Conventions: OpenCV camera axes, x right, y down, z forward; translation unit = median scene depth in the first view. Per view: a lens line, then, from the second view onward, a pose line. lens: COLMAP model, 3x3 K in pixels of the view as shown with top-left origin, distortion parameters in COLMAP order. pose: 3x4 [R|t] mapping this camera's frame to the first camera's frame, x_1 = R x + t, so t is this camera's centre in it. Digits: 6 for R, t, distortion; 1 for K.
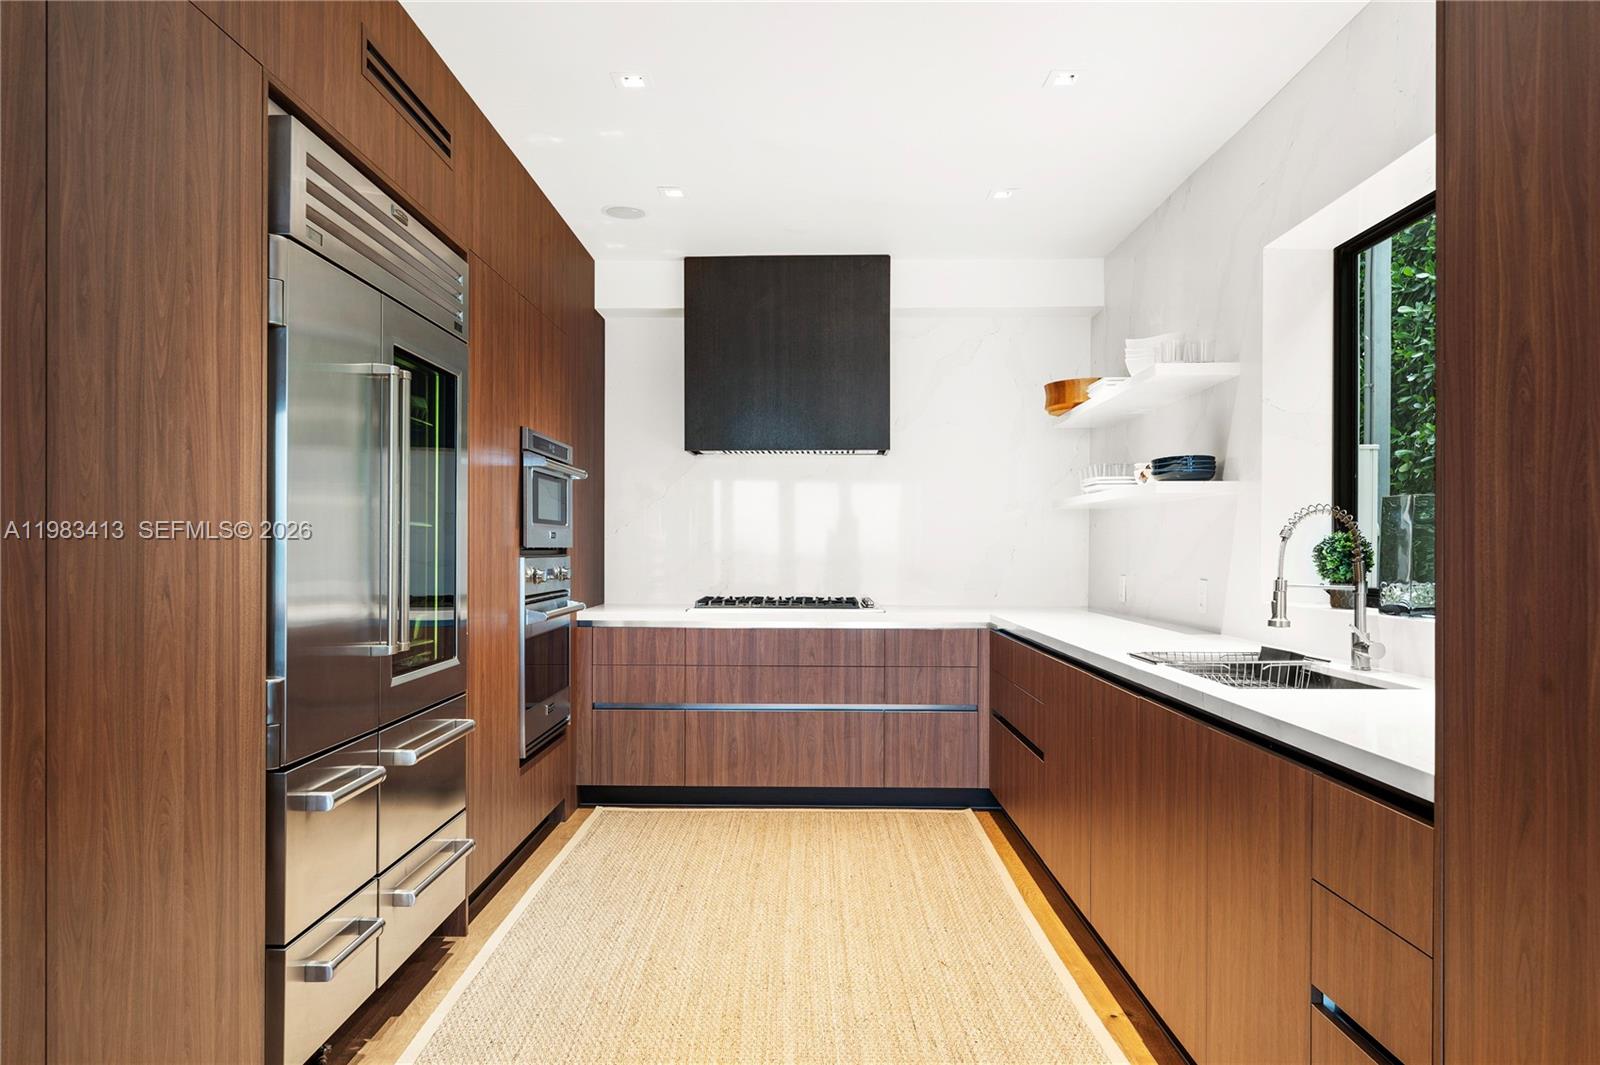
lens RADIAL K [[1155.6, 0, 800.0], [0, 1155.6, 532.5], [0, 0, 1]] dist [0.002531, 0.002283]
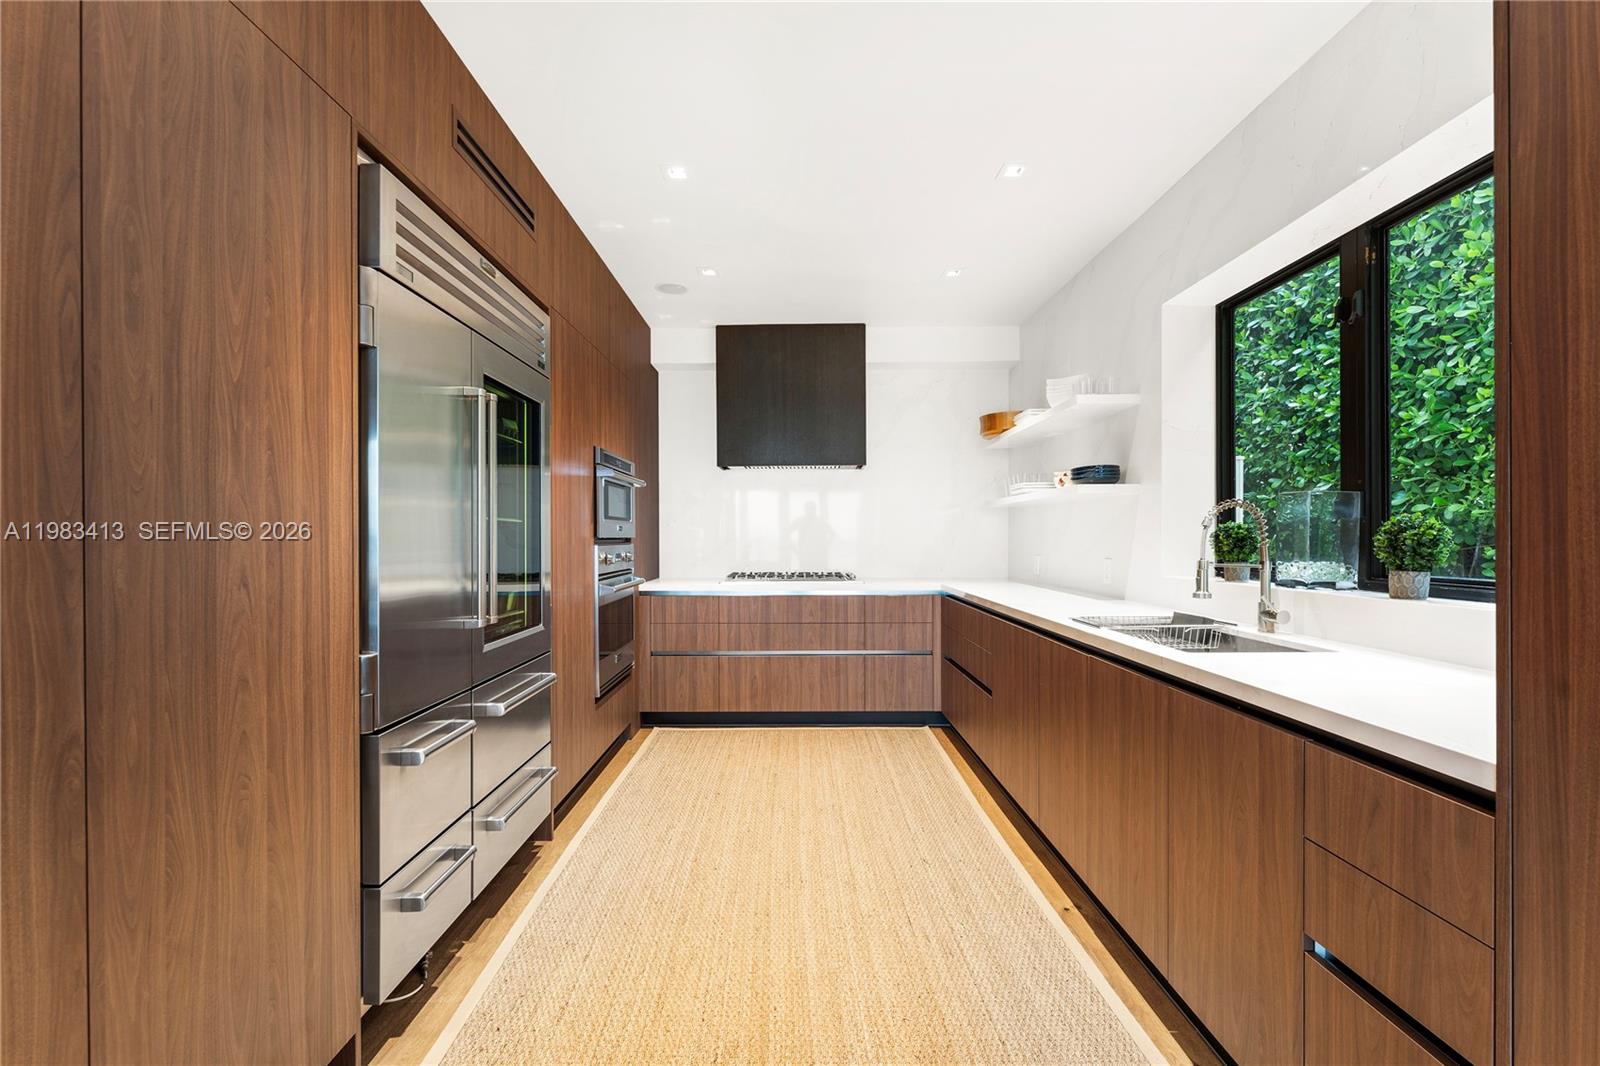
lens RADIAL K [[777.9, 0, 800.0], [0, 777.9, 533.0], [0, 0, 1]] dist [-0.001259, -0.000364]
pose [[0.999934, -0.005806, 0.009904, -0.023548], [0.005715, 0.999942, 0.009130, 0.001247], [-0.009957, -0.009072, 0.999909, 0.162159]]
